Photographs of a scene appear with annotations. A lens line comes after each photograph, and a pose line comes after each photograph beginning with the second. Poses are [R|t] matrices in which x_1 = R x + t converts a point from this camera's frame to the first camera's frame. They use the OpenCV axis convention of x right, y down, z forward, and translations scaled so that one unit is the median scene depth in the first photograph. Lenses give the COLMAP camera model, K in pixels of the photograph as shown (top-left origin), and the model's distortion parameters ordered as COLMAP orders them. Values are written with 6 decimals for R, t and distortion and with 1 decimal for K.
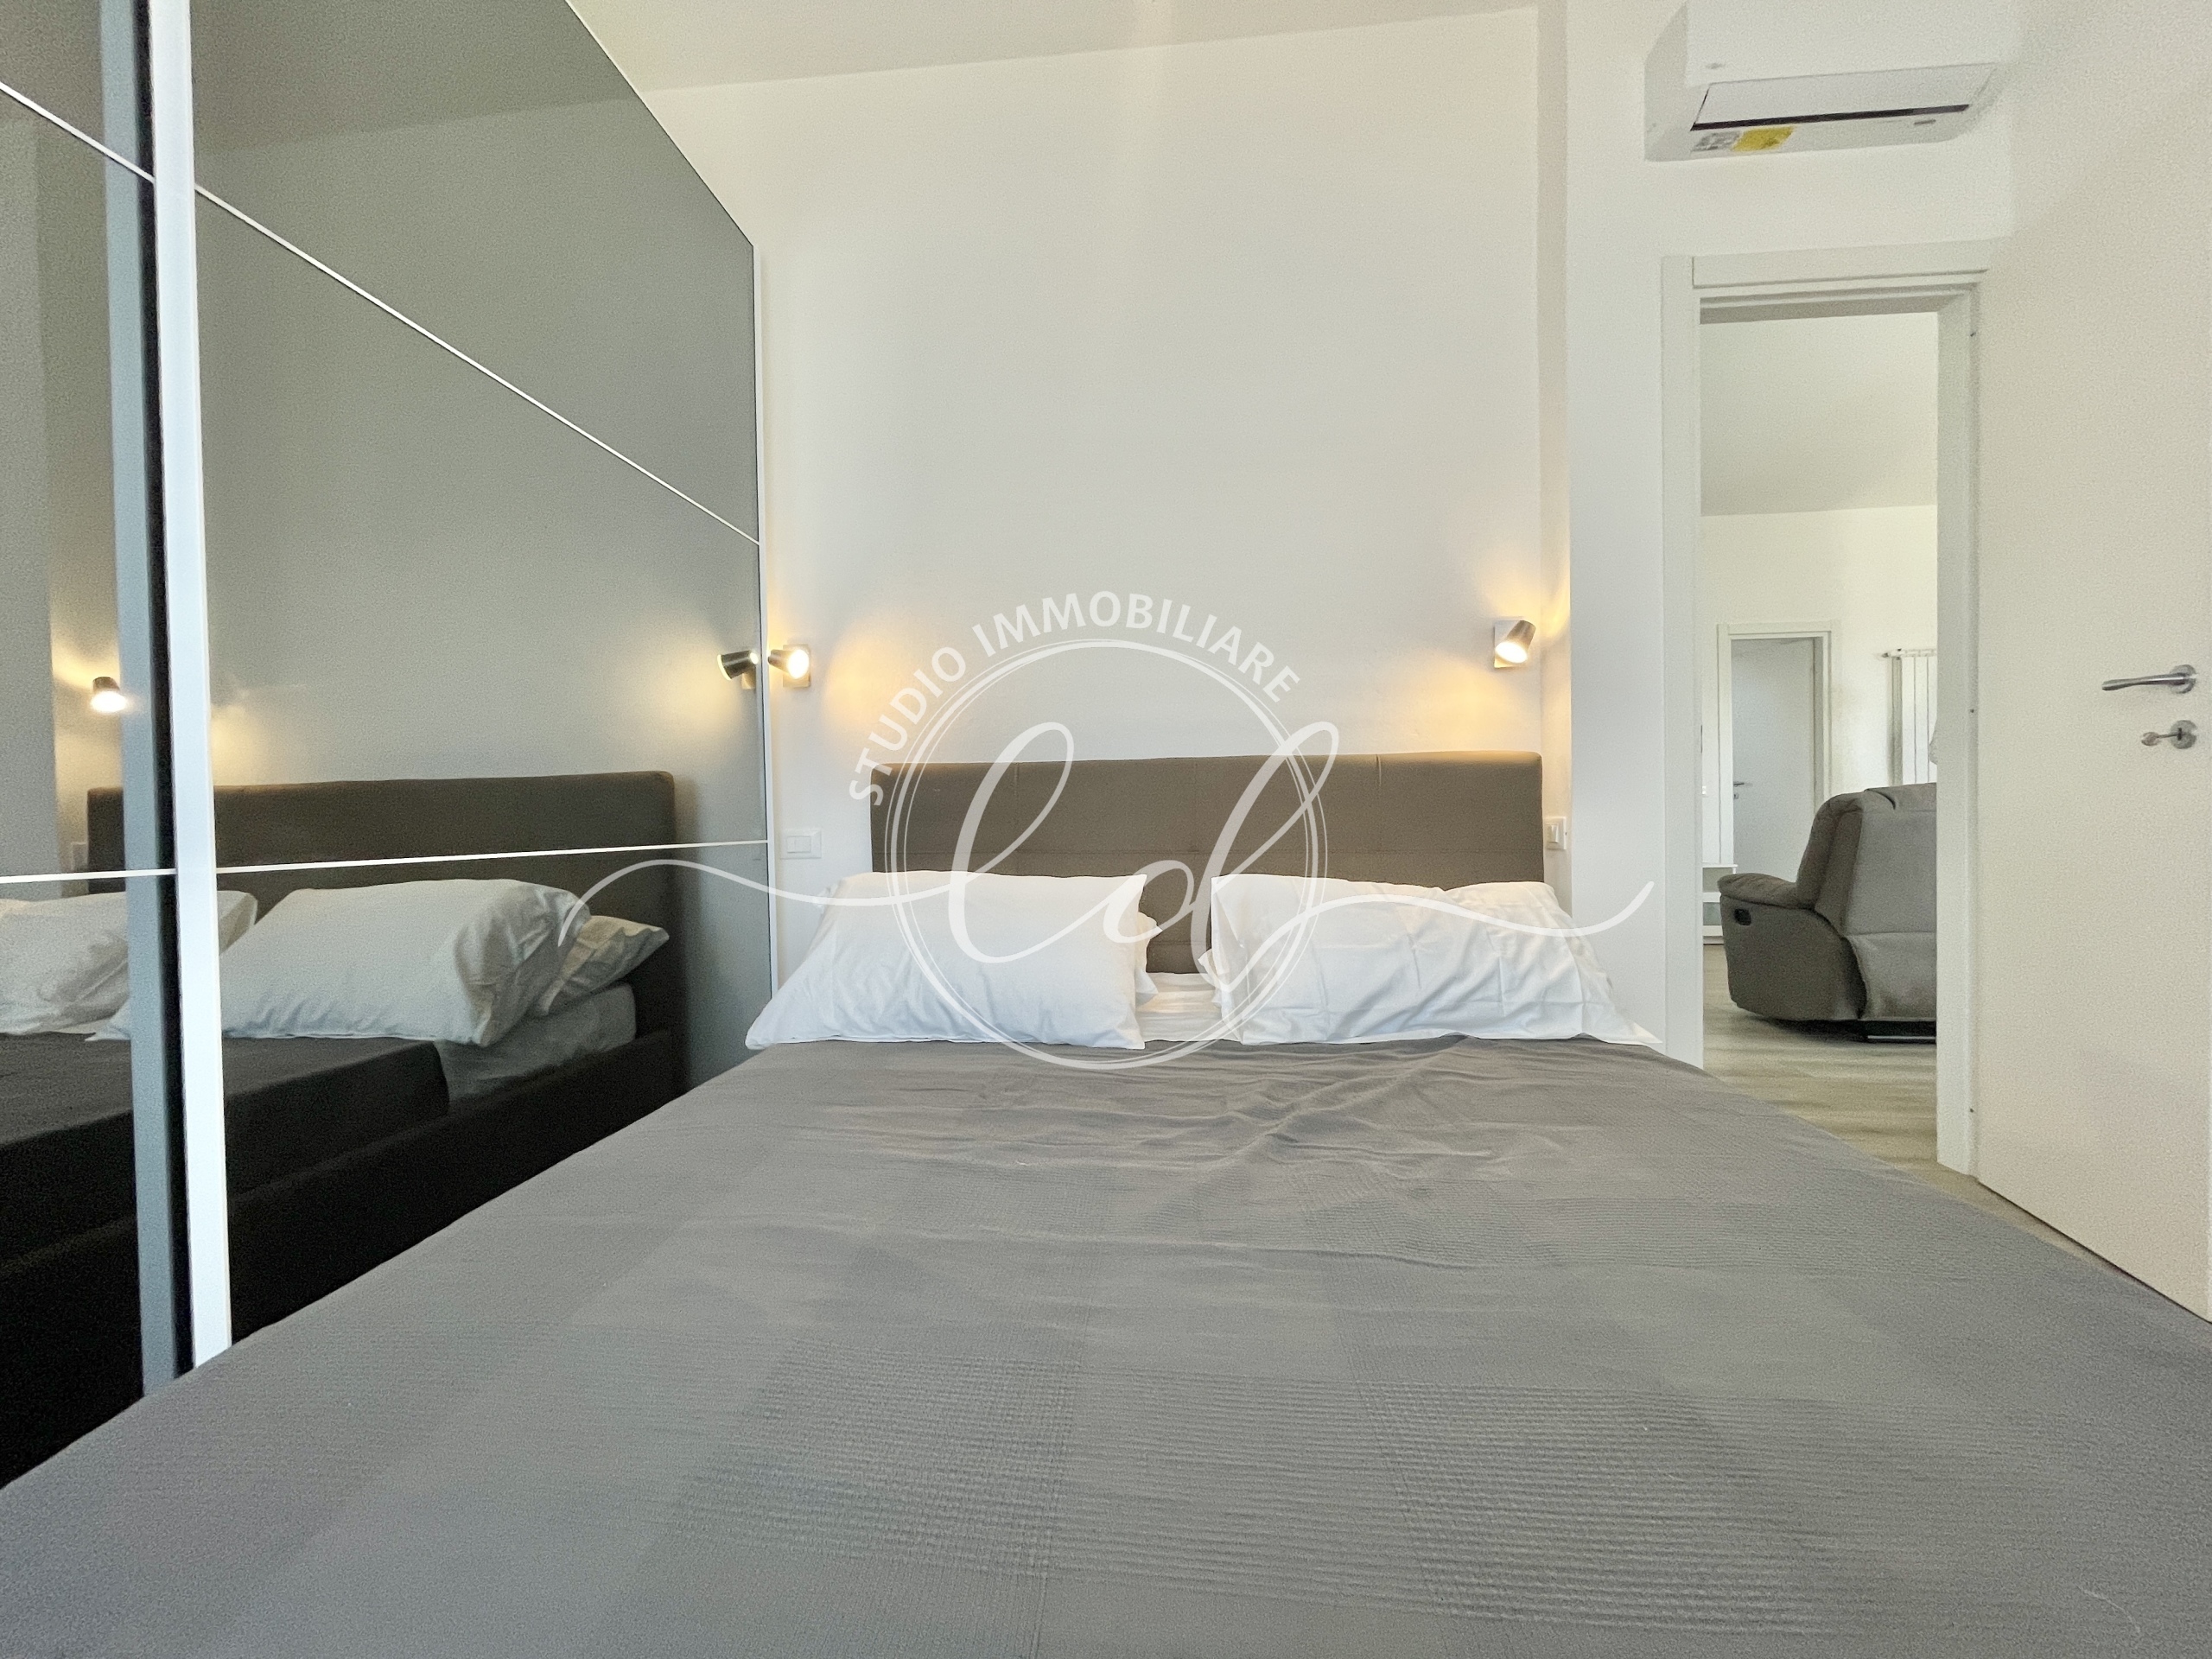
lens RADIAL K [[888.8, 0, 1093.7], [0, 888.8, 833.3], [0, 0, 1]] dist [-0.003943, 0.000569]
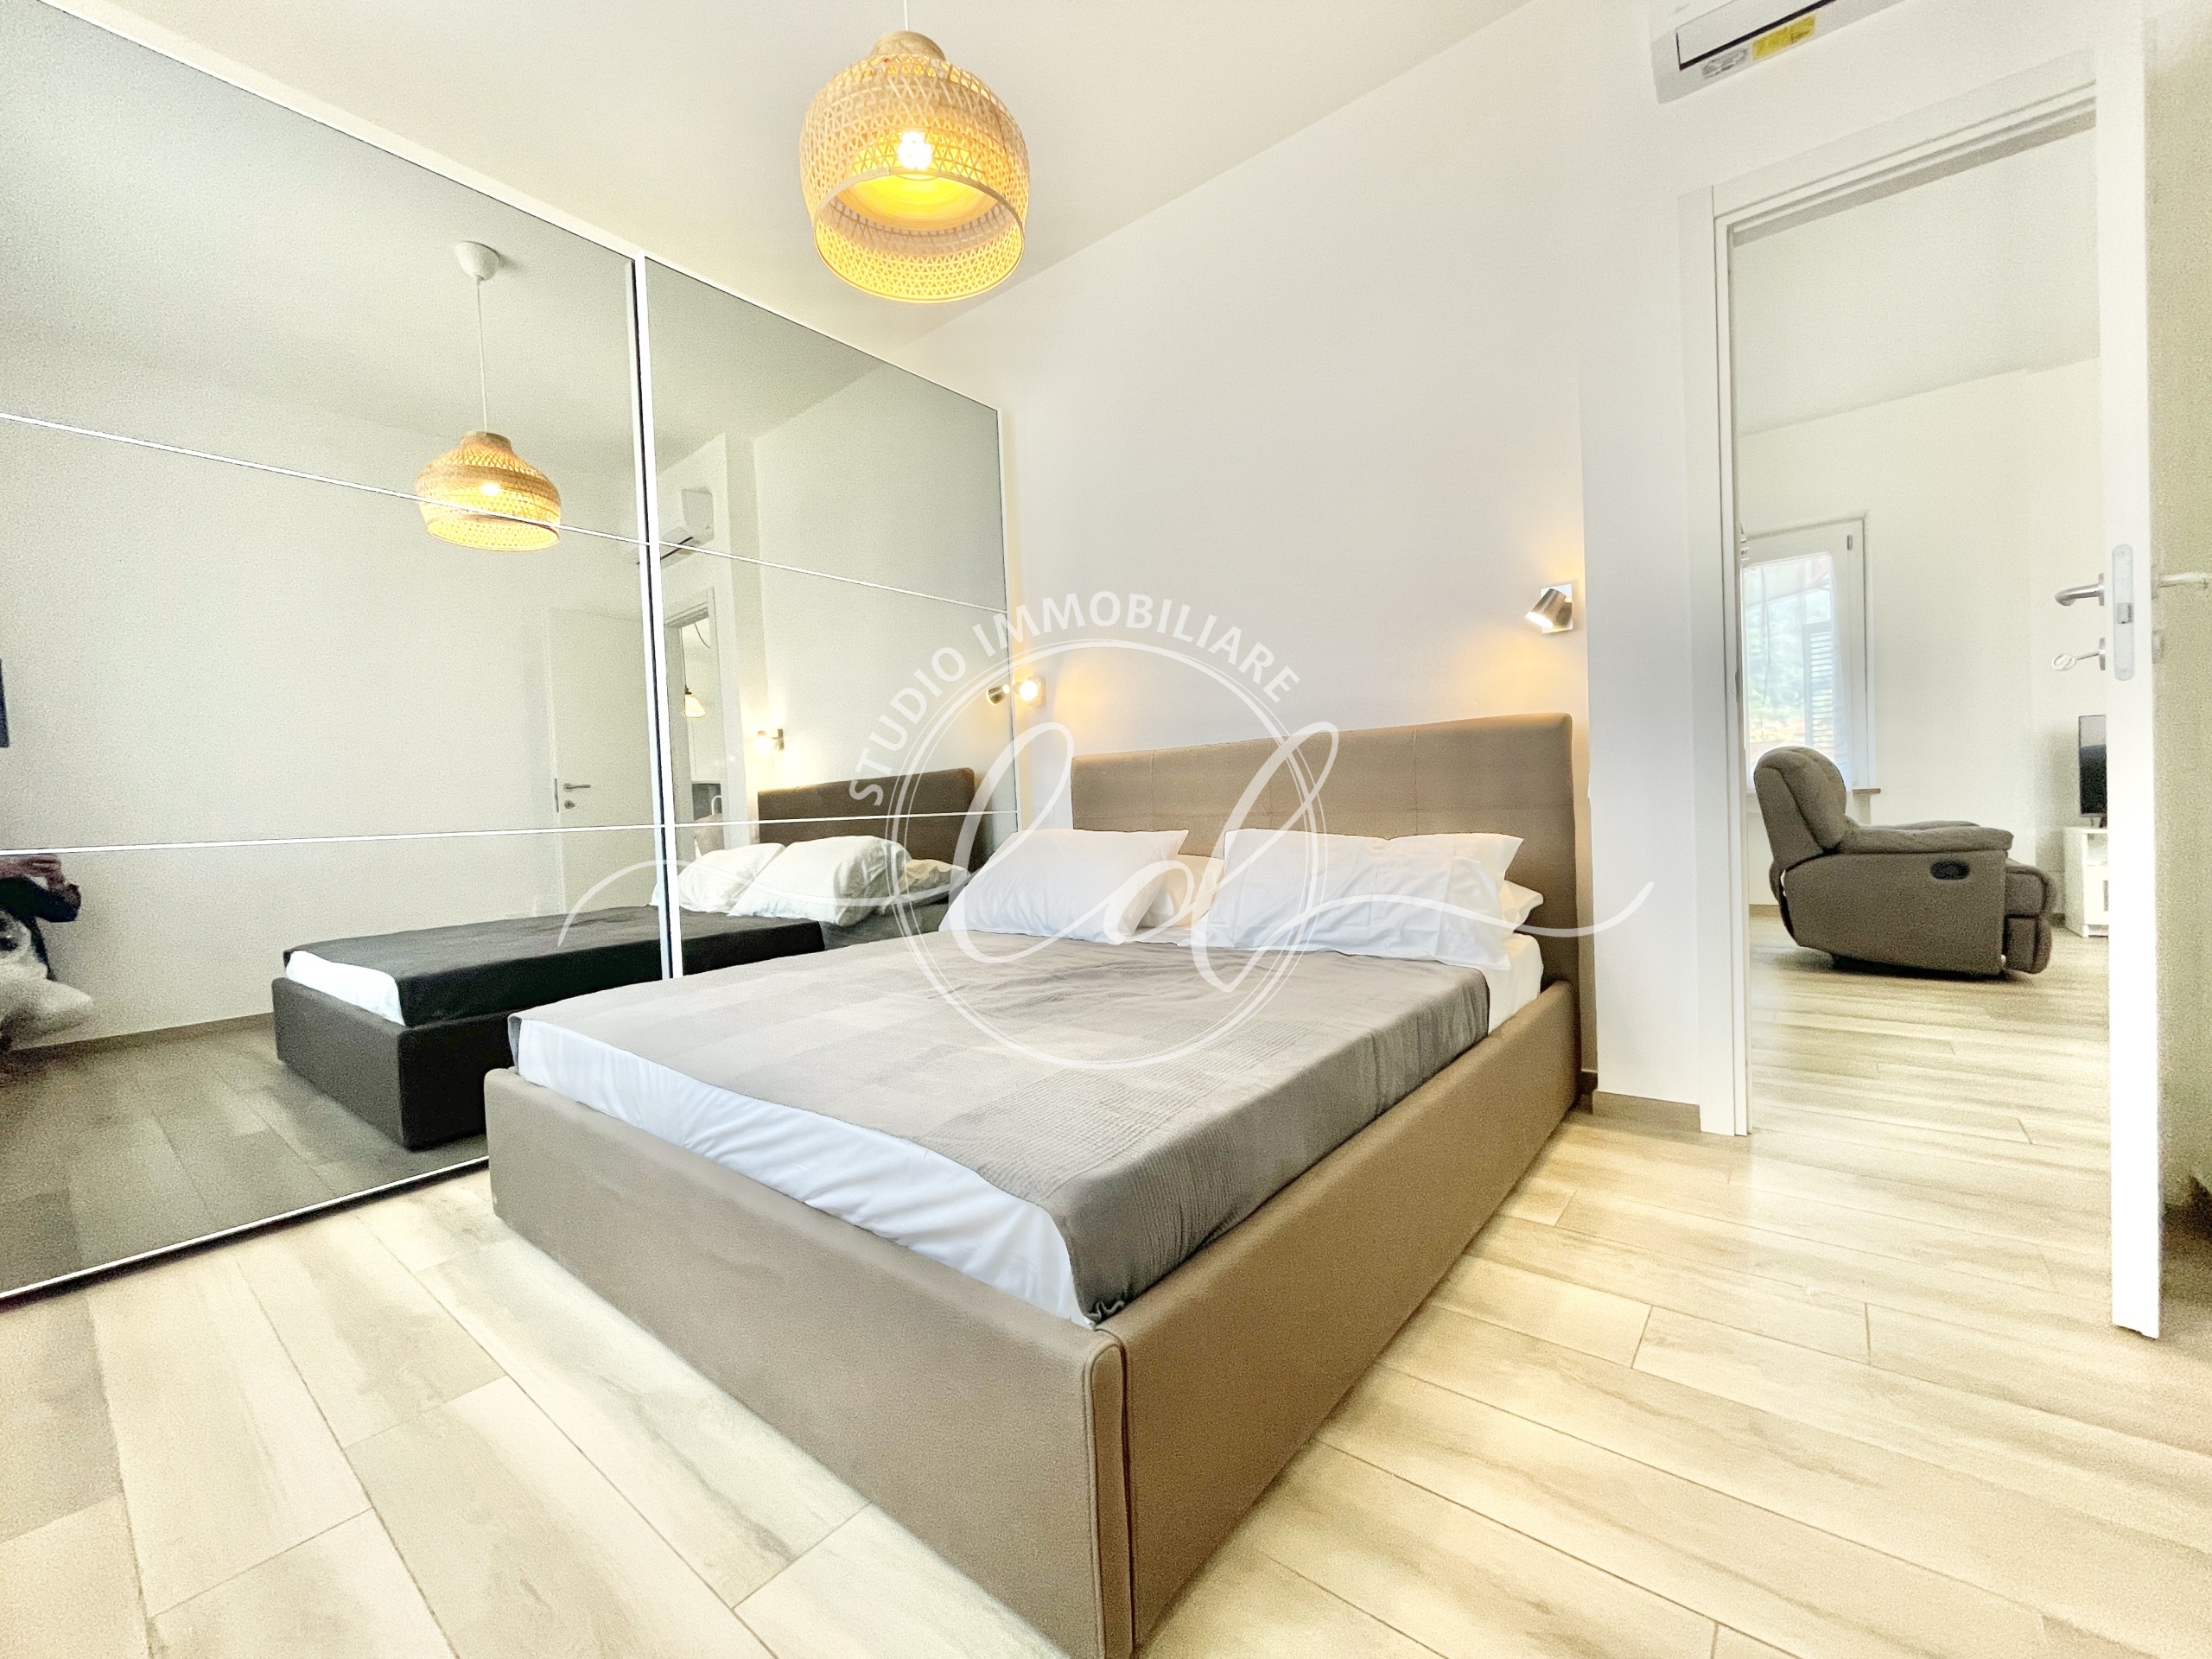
lens RADIAL K [[888.8, 0, 1101.0], [0, 888.8, 850.2], [0, 0, 1]] dist [-0.003943, 0.000569]
pose [[0.839896, 0.003945, -0.542733, 0.709447], [0.029783, 0.998132, 0.053345, -0.001539], [0.541929, -0.060969, 0.838210, -0.238250]]
